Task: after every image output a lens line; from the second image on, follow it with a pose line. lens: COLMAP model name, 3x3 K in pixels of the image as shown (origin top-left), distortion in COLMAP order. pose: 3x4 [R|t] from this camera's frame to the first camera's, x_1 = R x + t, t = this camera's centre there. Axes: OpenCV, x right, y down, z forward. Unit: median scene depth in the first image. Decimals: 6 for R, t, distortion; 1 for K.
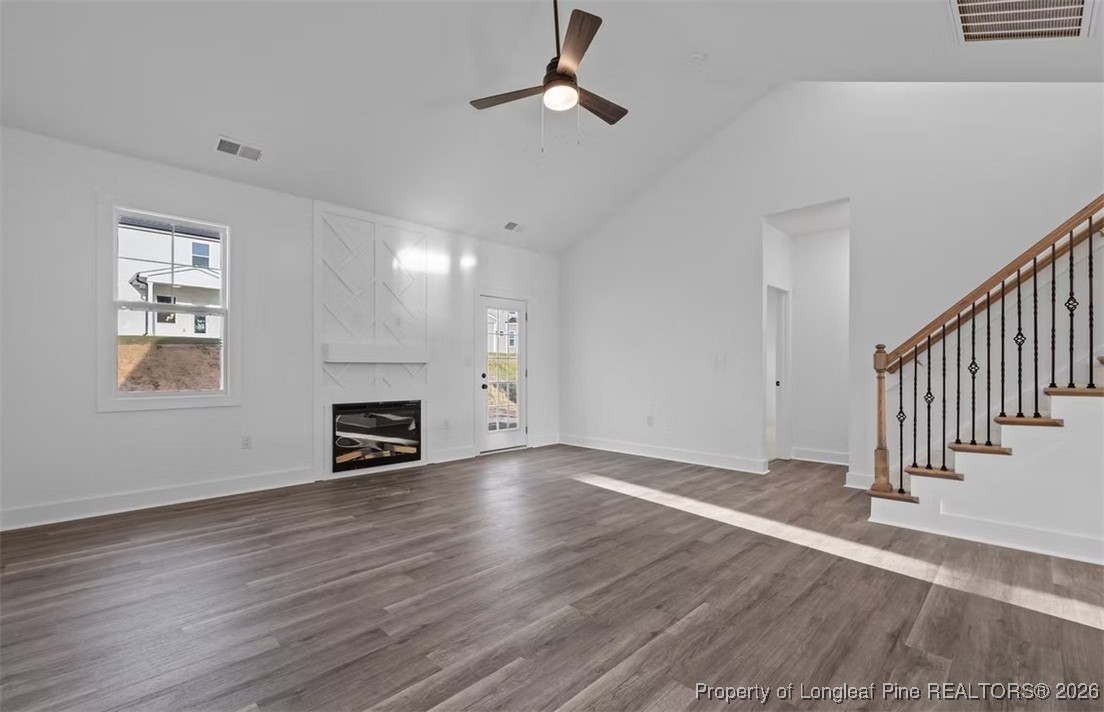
lens RADIAL K [[486.6, 0, 547.3], [0, 486.6, 367.6], [0, 0, 1]] dist [0.001175, 0.000167]
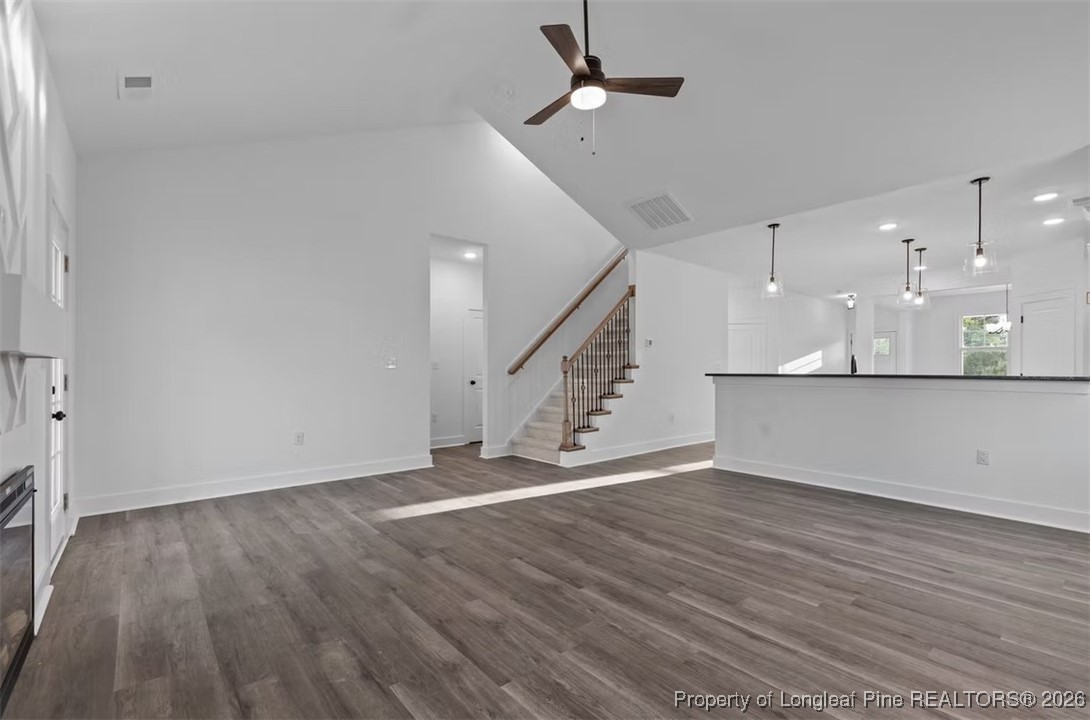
lens RADIAL K [[484.4, 0, 538.9], [0, 484.4, 365.7], [0, 0, 1]] dist [0.002201, 0.000213]
pose [[0.087078, 0.007013, 0.996177, -1.014593], [0.002282, 0.999971, -0.007239, -0.001321], [-0.996199, 0.002904, 0.087059, 1.080333]]
